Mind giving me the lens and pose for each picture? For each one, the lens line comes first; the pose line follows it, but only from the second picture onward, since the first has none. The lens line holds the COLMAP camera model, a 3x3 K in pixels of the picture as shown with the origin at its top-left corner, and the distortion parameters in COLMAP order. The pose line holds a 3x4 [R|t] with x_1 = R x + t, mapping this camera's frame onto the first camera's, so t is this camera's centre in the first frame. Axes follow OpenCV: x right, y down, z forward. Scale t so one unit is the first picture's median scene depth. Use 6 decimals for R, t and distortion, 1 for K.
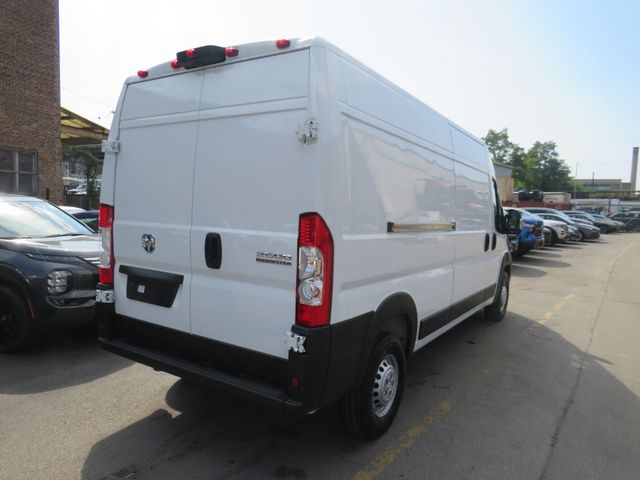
lens RADIAL K [[446.4, 0, 312.4], [0, 446.4, 265.6], [0, 0, 1]] dist [-0.038206, -0.000285]
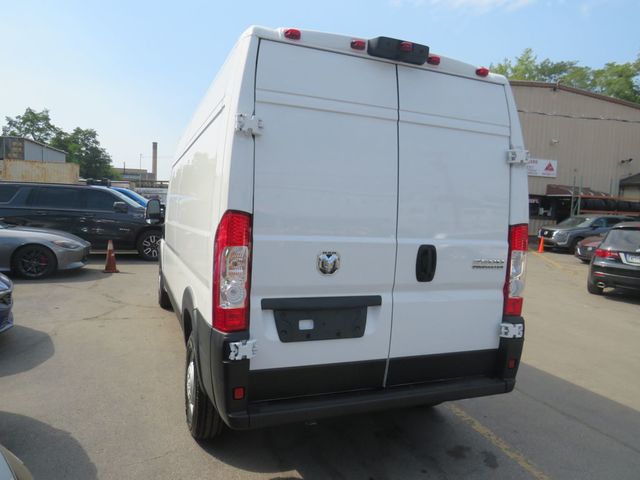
lens RADIAL K [[446.4, 0, 312.4], [0, 446.4, 265.6], [0, 0, 1]] dist [-0.038206, -0.000285]
pose [[0.585720, -0.103780, 0.803842, -1.081961], [0.080833, 0.994304, 0.069471, -0.109297], [-0.806473, 0.024286, 0.590773, 0.597251]]
